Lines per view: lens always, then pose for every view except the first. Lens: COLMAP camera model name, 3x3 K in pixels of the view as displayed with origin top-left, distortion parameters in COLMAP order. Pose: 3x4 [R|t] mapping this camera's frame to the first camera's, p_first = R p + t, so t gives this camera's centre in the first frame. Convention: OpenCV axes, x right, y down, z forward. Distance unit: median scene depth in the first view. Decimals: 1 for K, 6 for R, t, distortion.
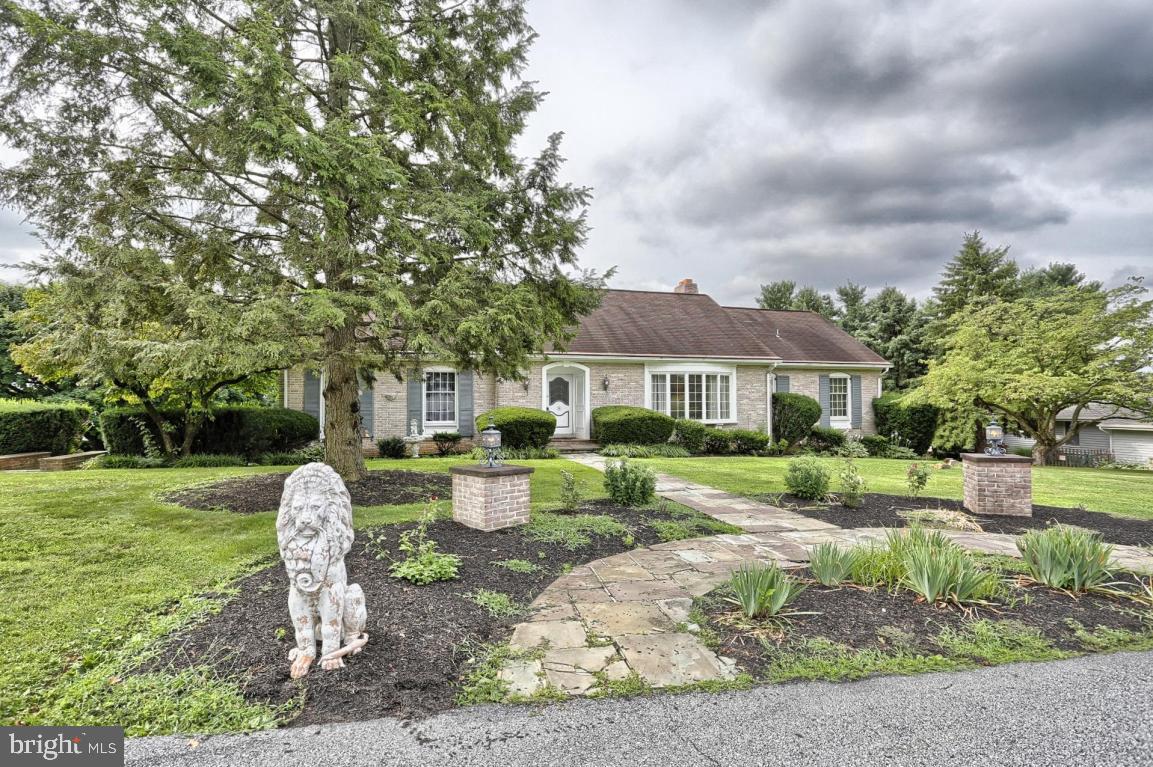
lens RADIAL K [[568.3, 0, 574.5], [0, 568.3, 383.5], [0, 0, 1]] dist [-0.048161, 0.010598]
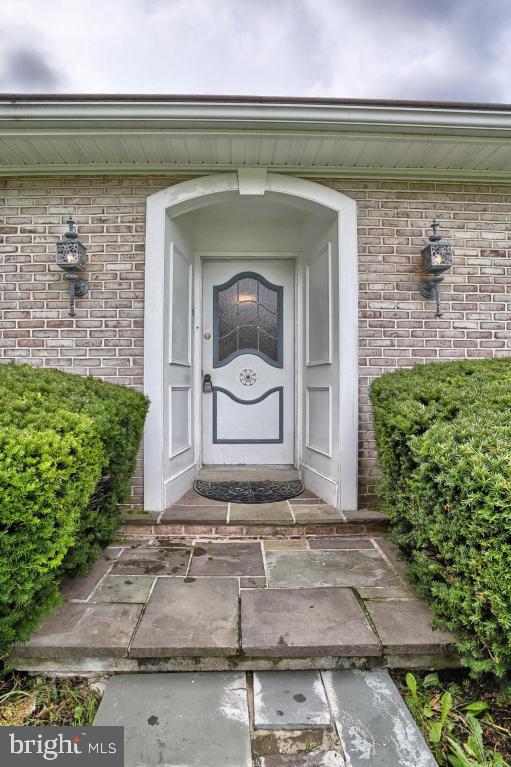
lens RADIAL K [[378.1, 0, 253.1], [0, 378.1, 381.2], [0, 0, 1]] dist [-0.048161, 0.010598]
pose [[0.977294, -0.003386, -0.211862, 0.016736], [0.007654, 0.999784, 0.019328, 0.041508], [0.211751, -0.020511, 0.977108, 0.811175]]
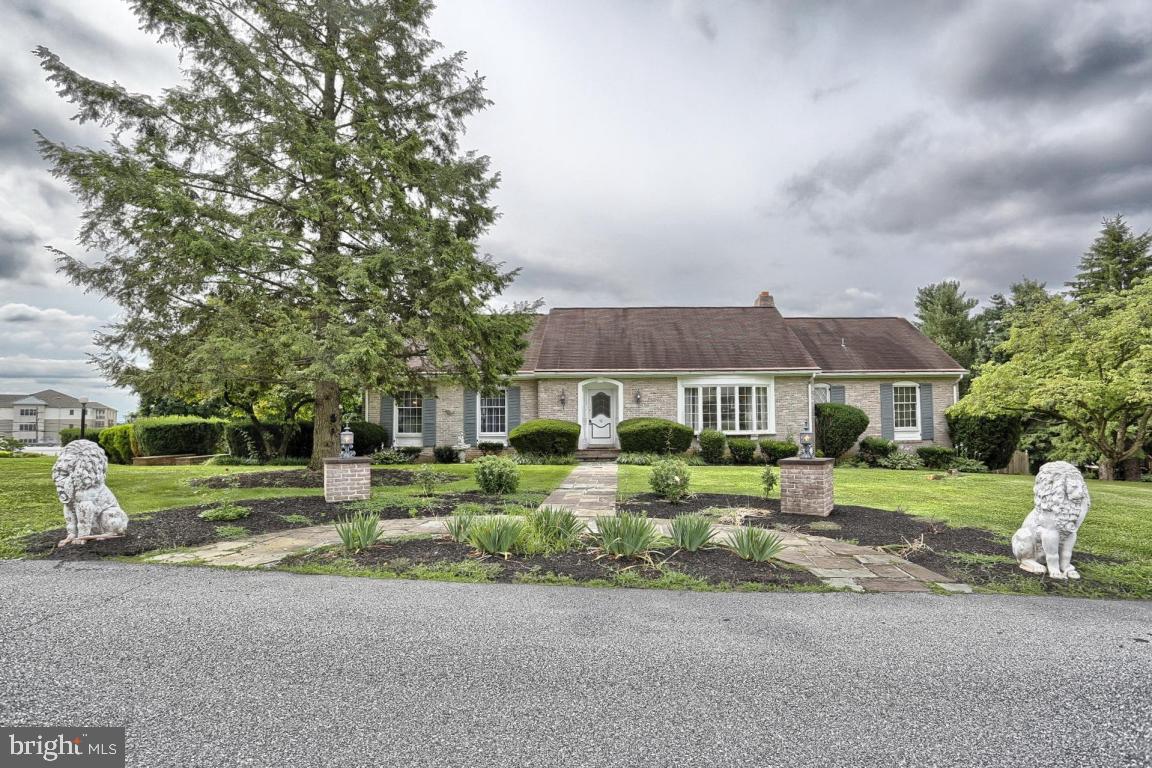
lens RADIAL K [[567.9, 0, 604.6], [0, 567.9, 392.1], [0, 0, 1]] dist [-0.048161, 0.010598]
pose [[0.966834, -0.020238, -0.254603, 0.259391], [0.016997, 0.999744, -0.014922, 0.005202], [0.254839, 0.010099, 0.966931, -0.054970]]
